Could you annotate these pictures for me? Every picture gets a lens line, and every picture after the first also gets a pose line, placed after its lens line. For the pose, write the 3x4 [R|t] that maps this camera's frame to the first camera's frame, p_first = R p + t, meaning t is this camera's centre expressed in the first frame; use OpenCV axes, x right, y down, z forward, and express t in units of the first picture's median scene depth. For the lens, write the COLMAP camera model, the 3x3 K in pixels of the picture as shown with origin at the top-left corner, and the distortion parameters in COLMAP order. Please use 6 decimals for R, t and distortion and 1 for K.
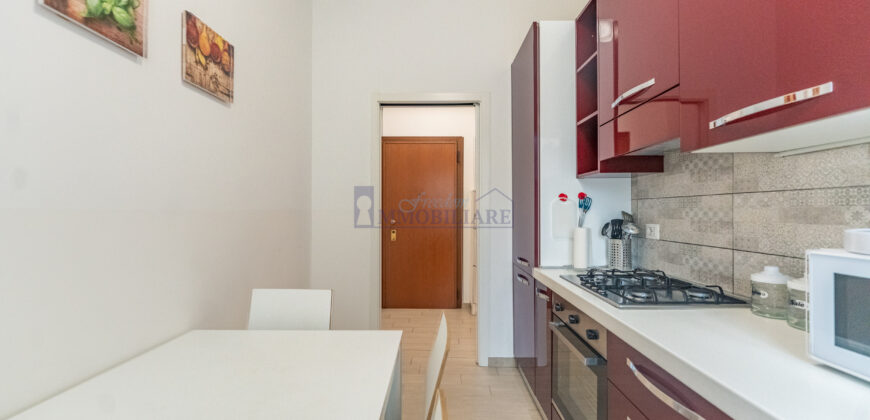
lens RADIAL K [[344.9, 0, 432.9], [0, 344.9, 210.9], [0, 0, 1]] dist [0.001854, -0.000244]
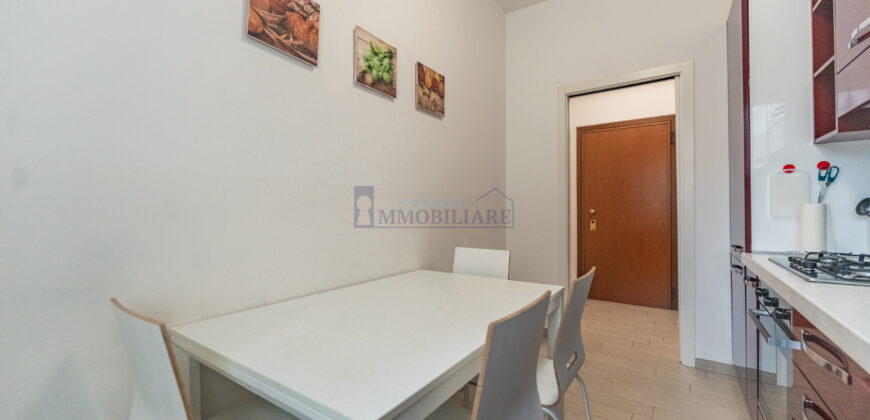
lens RADIAL K [[344.9, 0, 432.9], [0, 344.9, 210.9], [0, 0, 1]] dist [0.001854, -0.000244]
pose [[0.822546, -0.001575, -0.568696, 0.192200], [0.002584, 0.999996, 0.000967, 0.074781], [0.568692, -0.002265, 0.822547, -0.205742]]
